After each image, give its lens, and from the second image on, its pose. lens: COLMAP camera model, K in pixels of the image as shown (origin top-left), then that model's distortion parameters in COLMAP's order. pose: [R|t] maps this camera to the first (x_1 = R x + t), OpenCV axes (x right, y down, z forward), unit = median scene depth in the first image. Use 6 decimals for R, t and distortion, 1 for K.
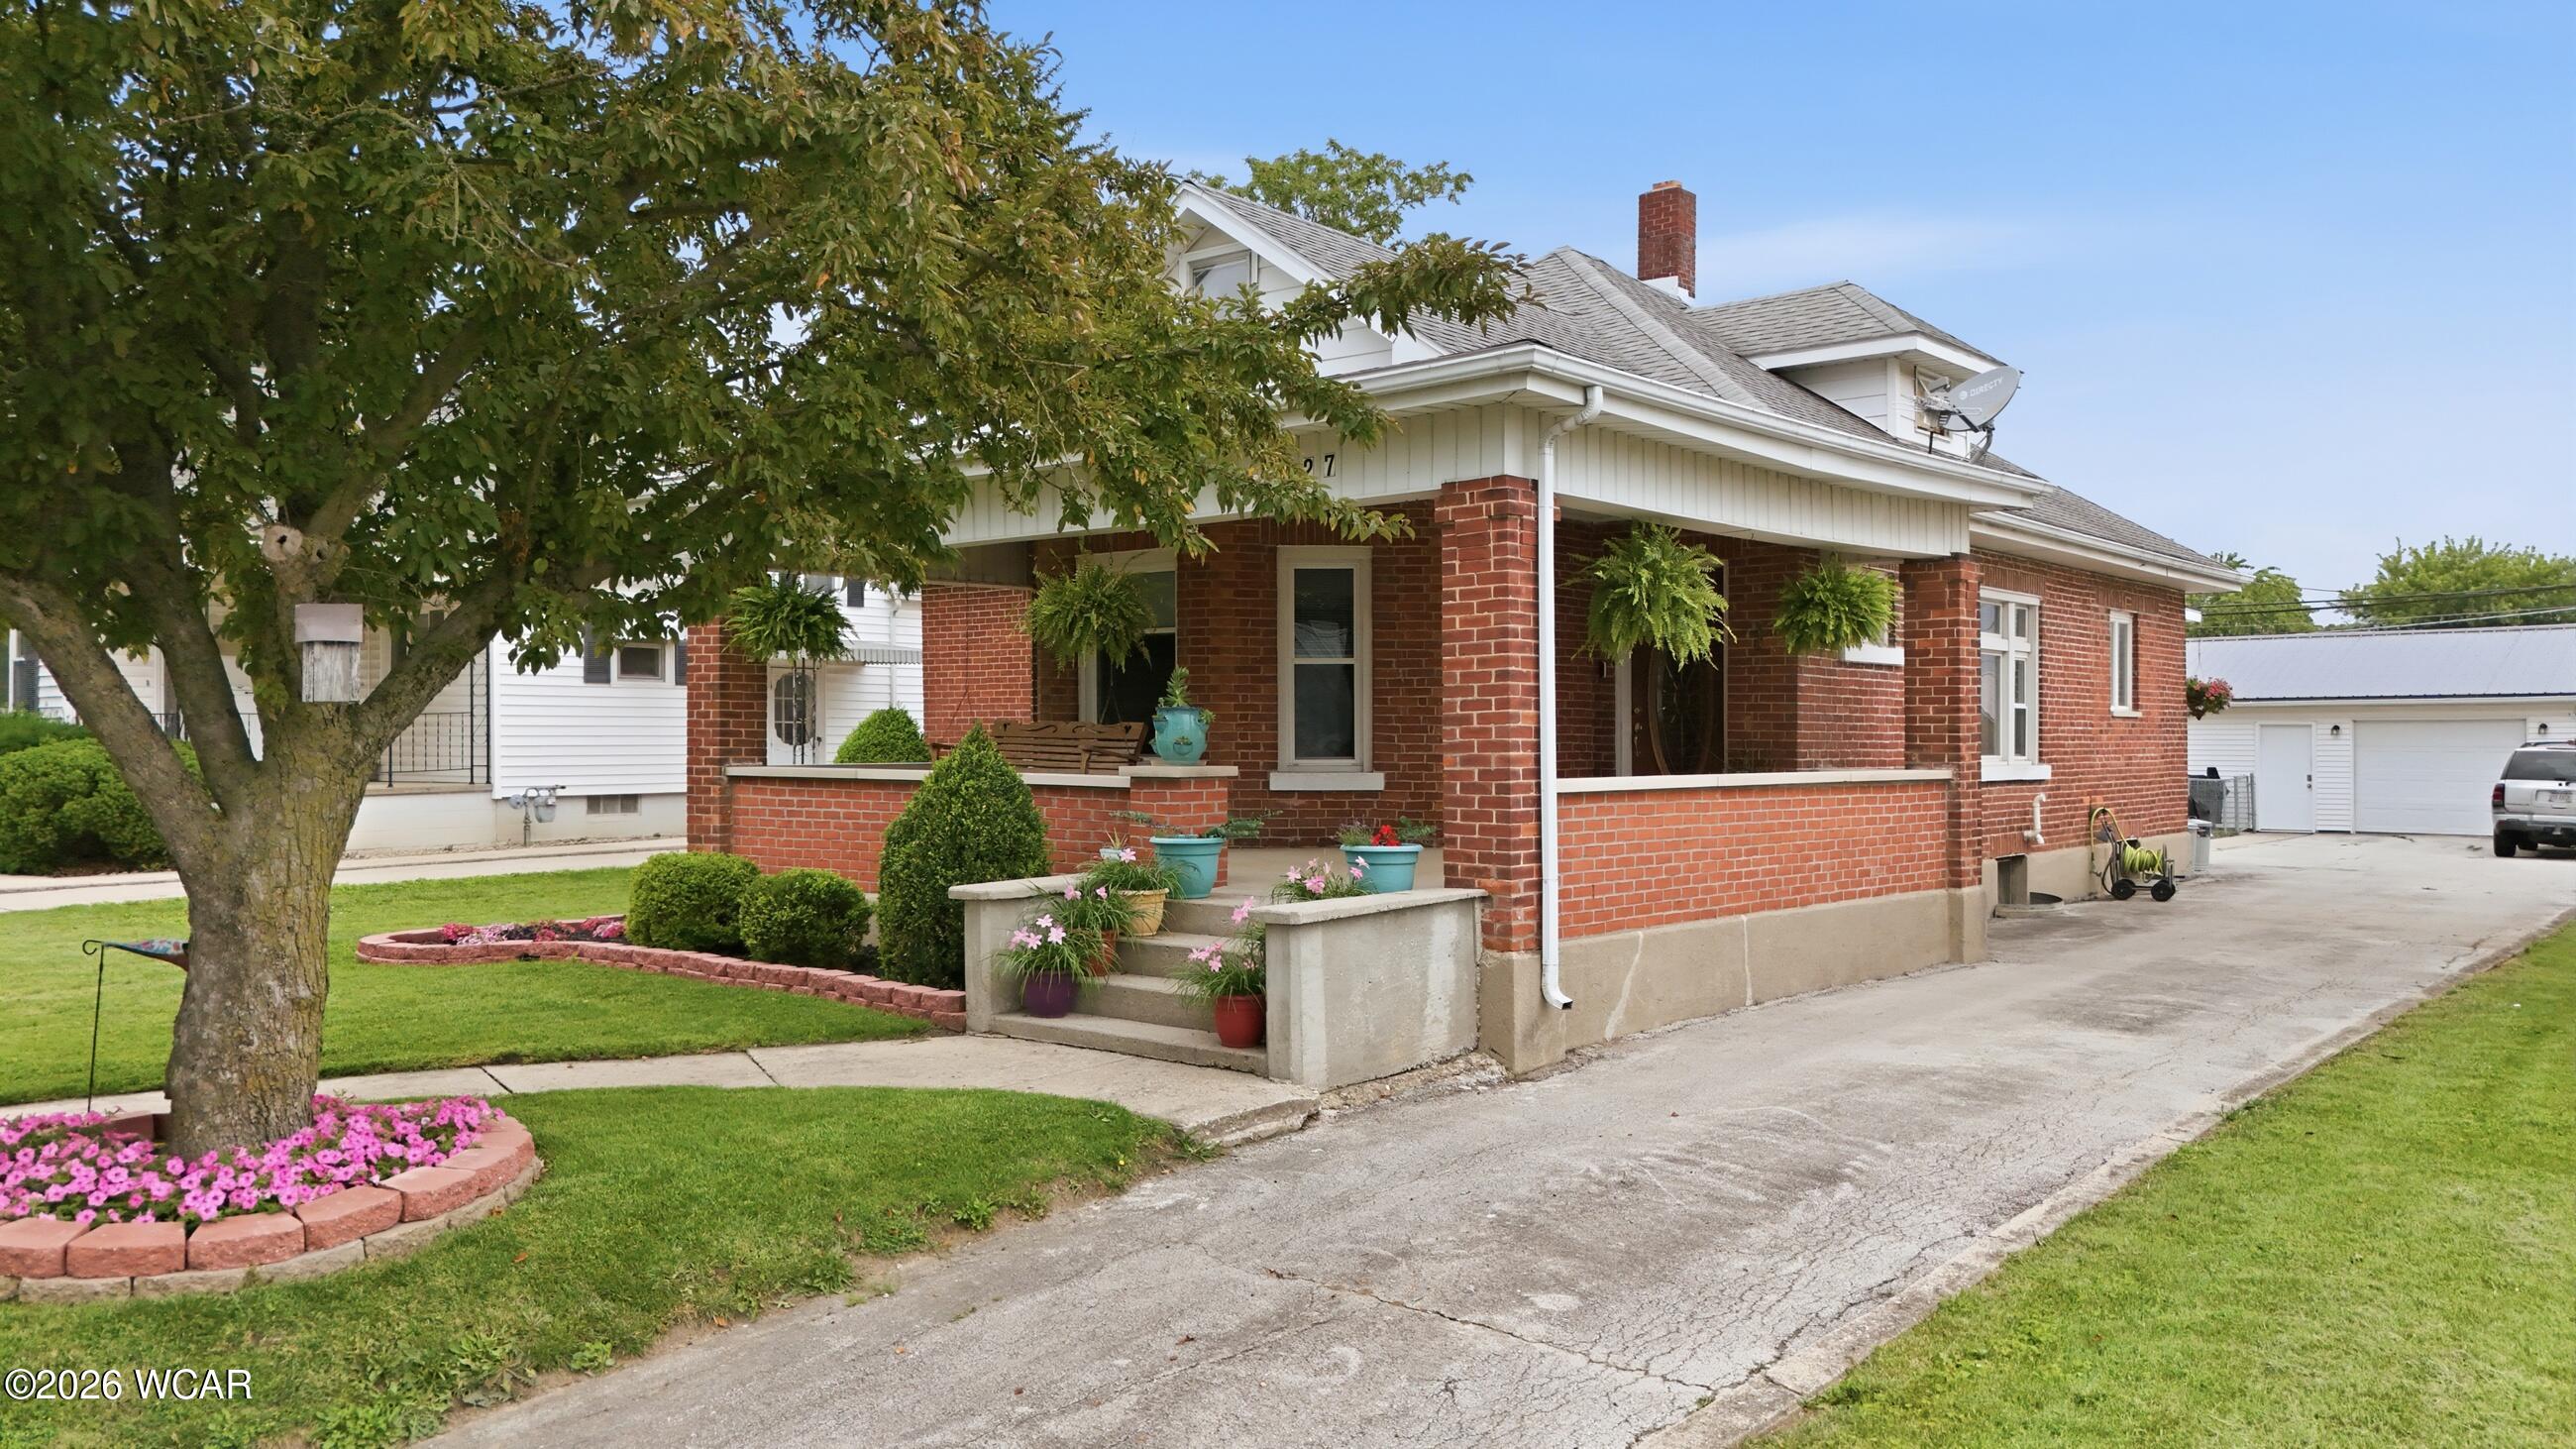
lens RADIAL K [[1854.2, 0, 1288.0], [0, 1854.2, 724.5], [0, 0, 1]] dist [0.094645, -0.001916]
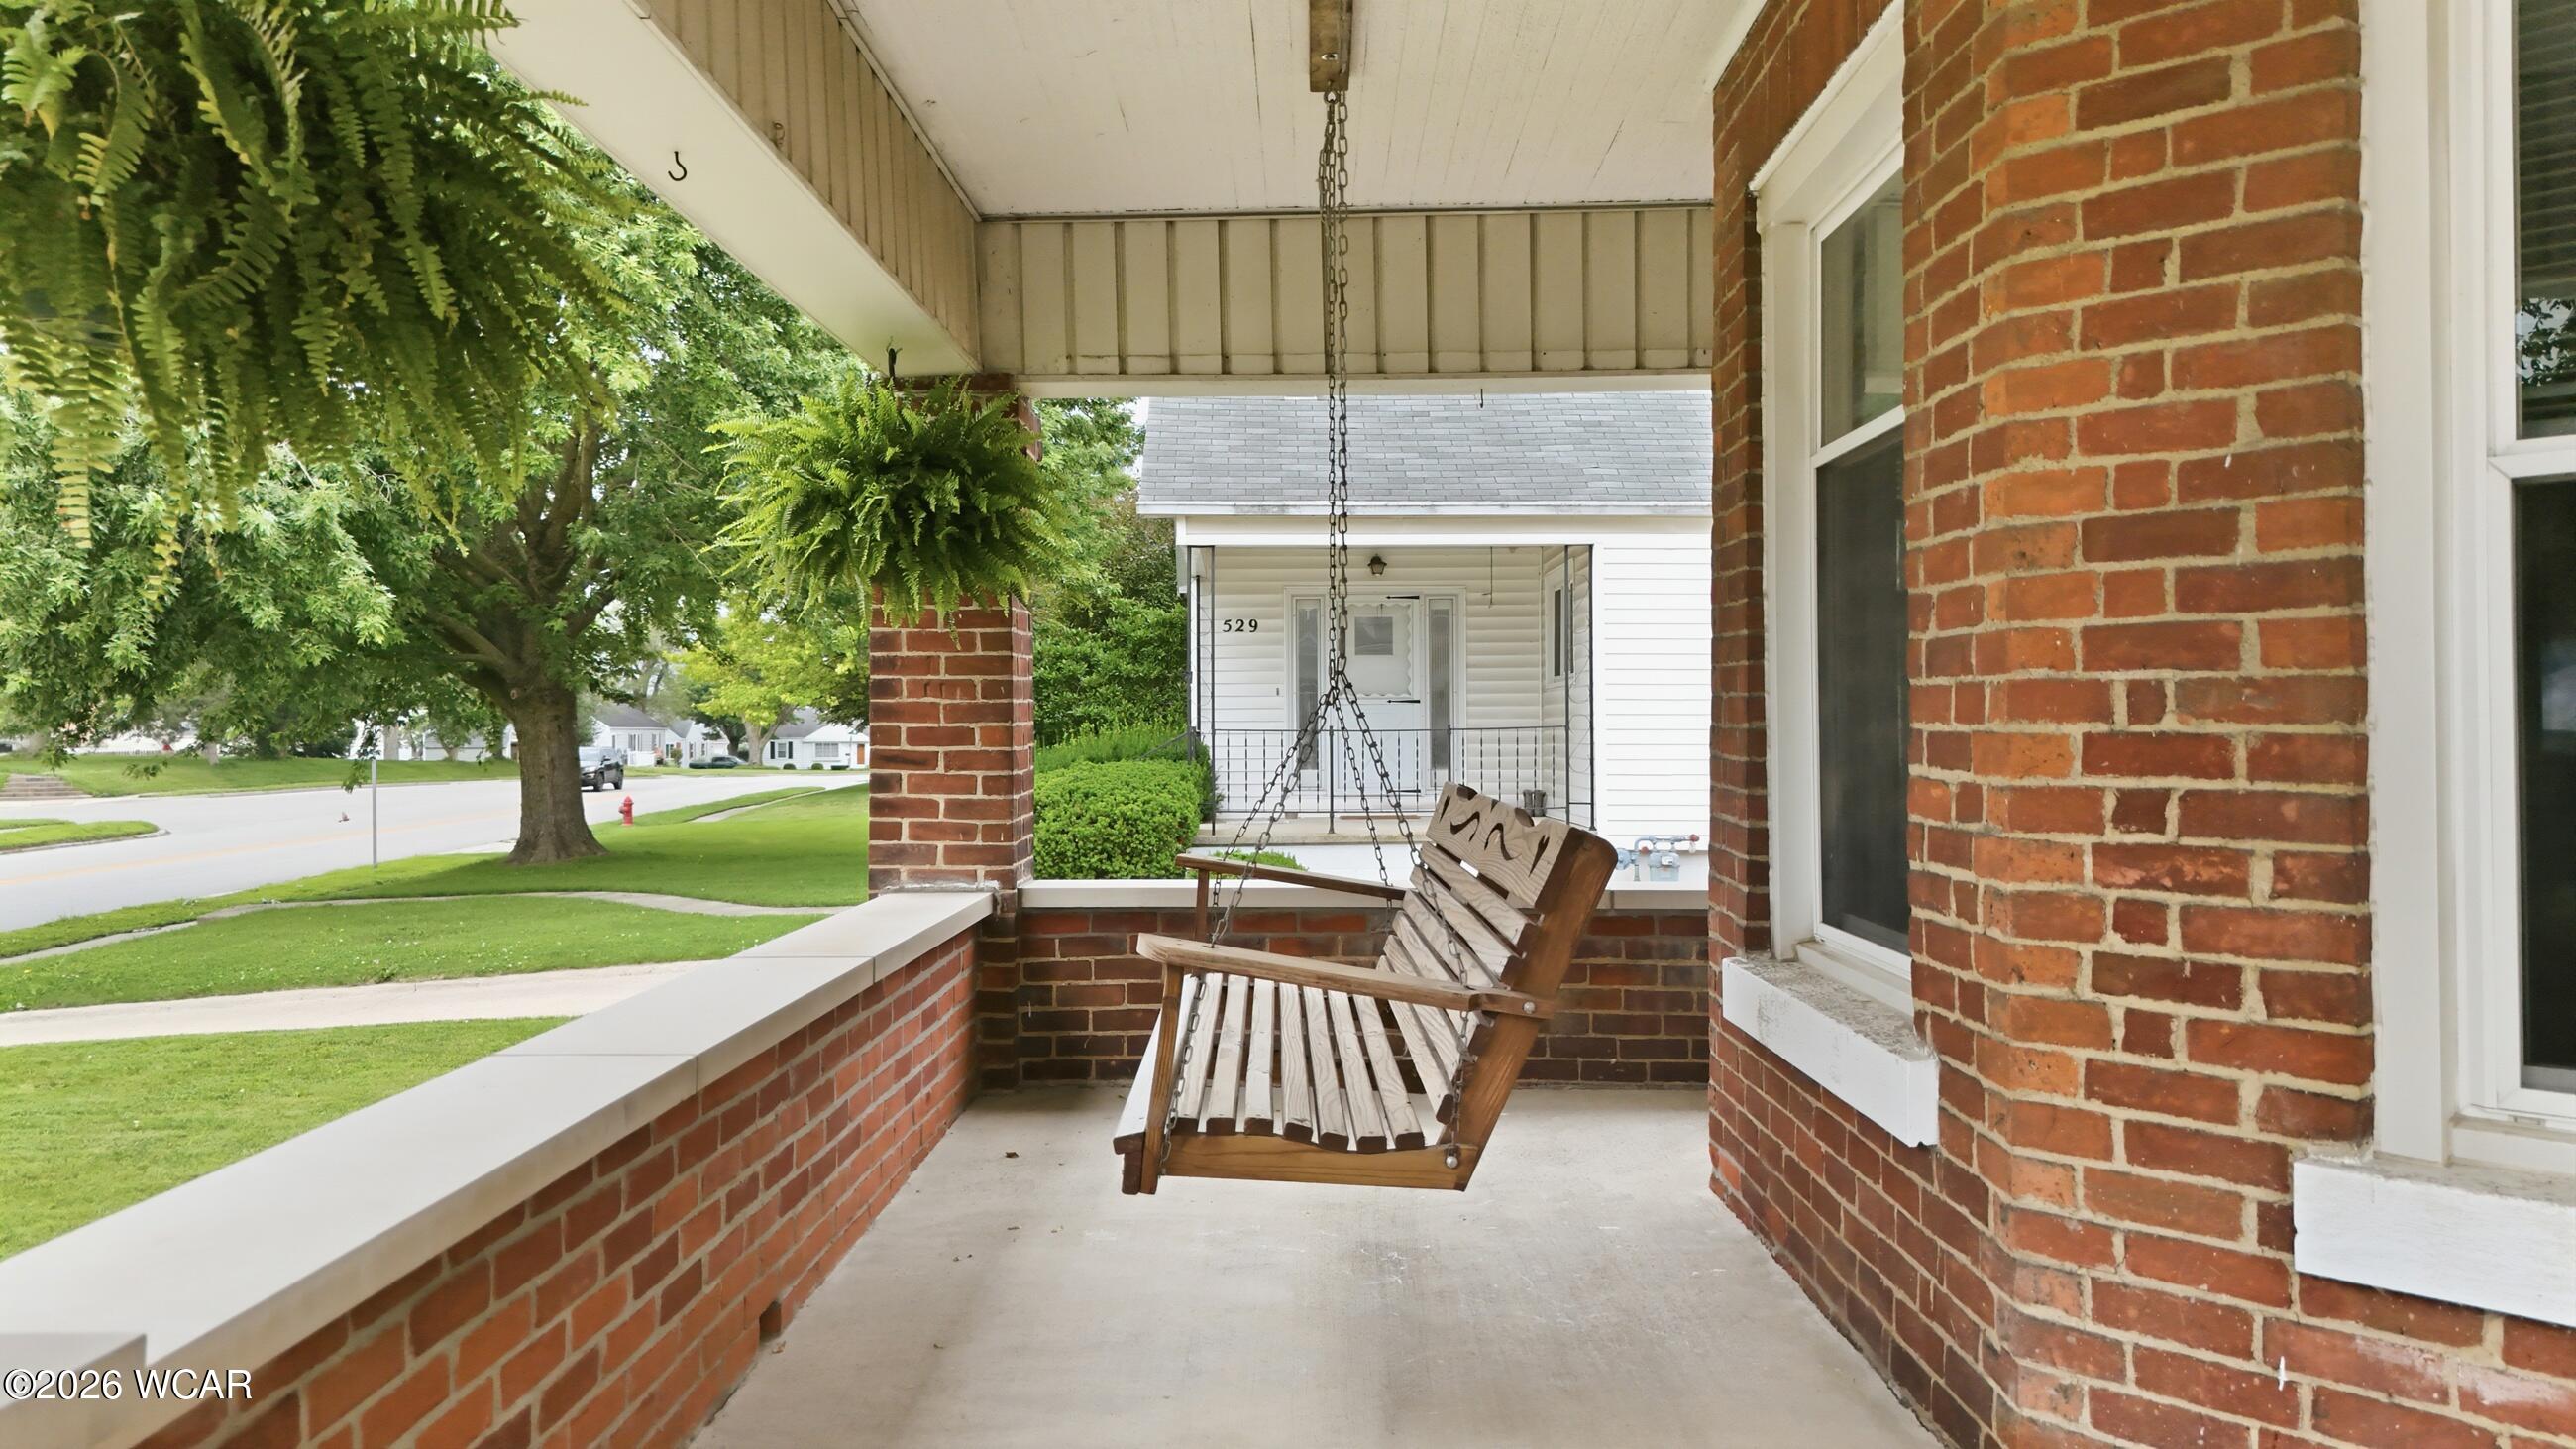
lens RADIAL K [[1895.0, 0, 1288.0], [0, 1895.0, 724.5], [0, 0, 1]] dist [0.030122, -0.002415]
pose [[0.639711, -0.004293, -0.768604, 0.072355], [0.006314, 0.999980, -0.000331, -0.014369], [0.768590, -0.004641, 0.639725, 0.959555]]
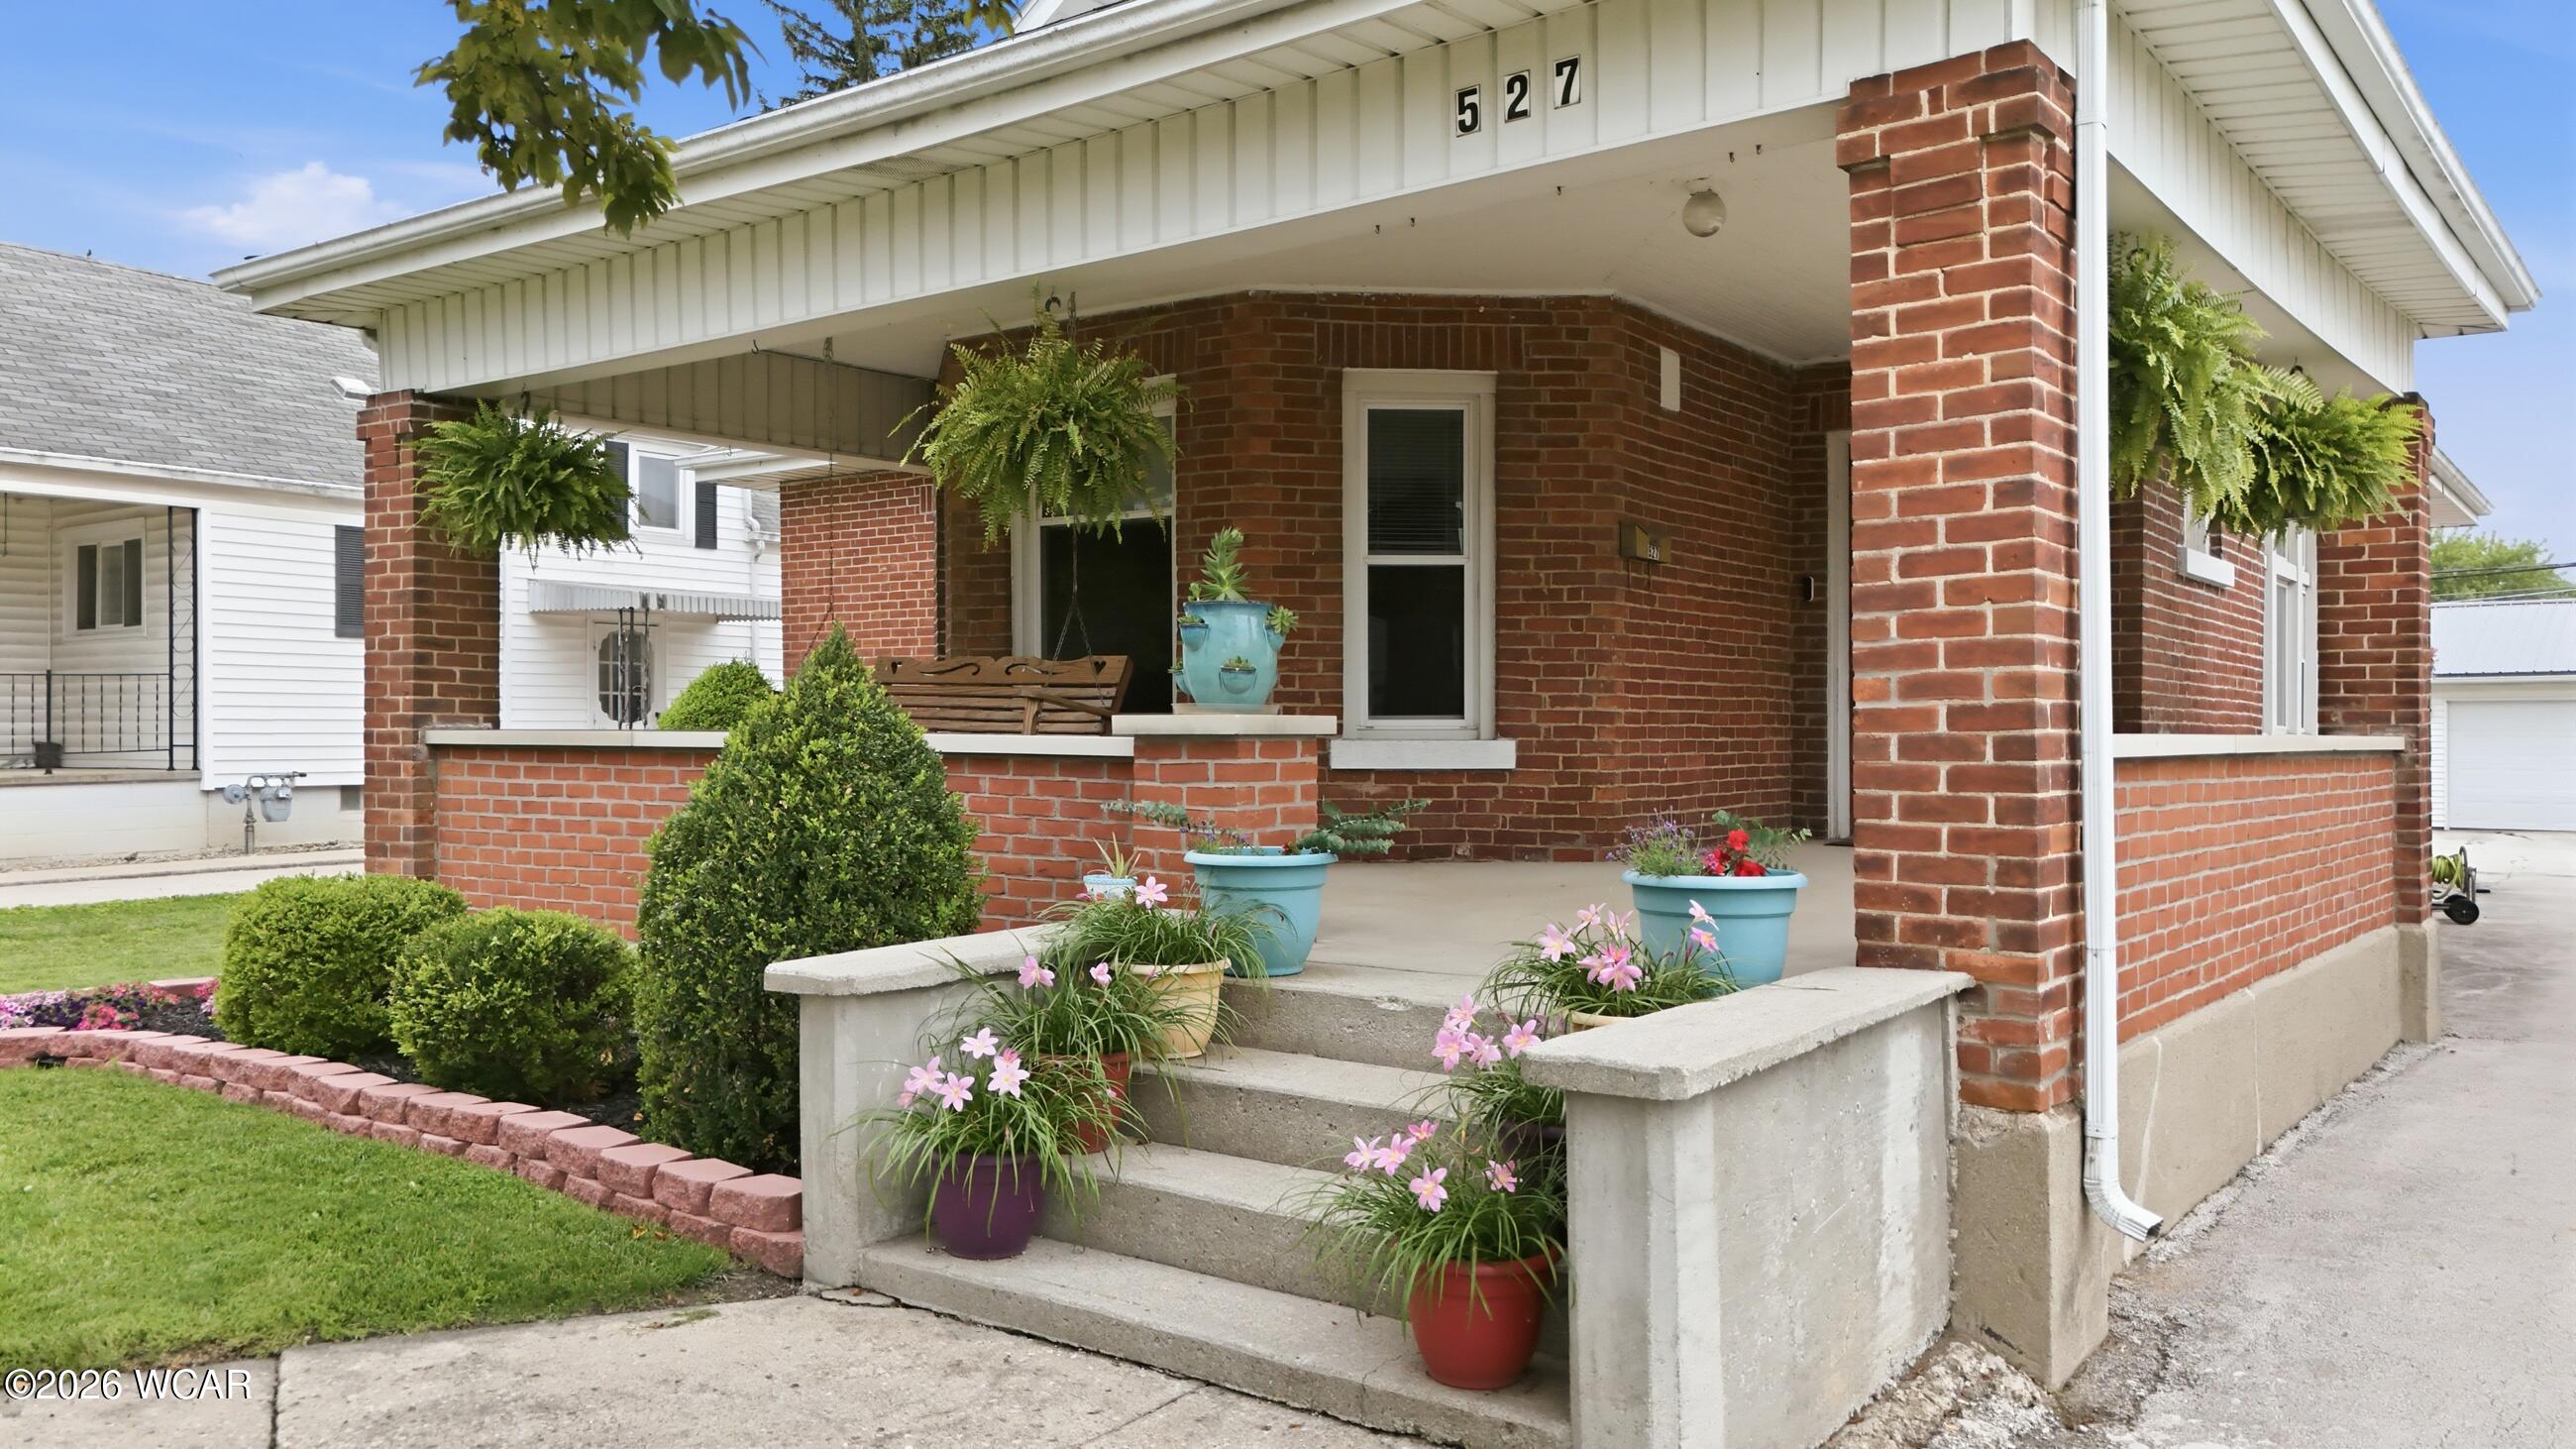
lens RADIAL K [[1884.4, 0, 1288.0], [0, 1884.4, 724.5], [0, 0, 1]] dist [0.052751, 0.000613]
pose [[0.998617, 0.001204, 0.052564, -0.065738], [-0.001327, 0.999996, 0.002311, 0.022601], [-0.052561, -0.002378, 0.998615, 0.442249]]
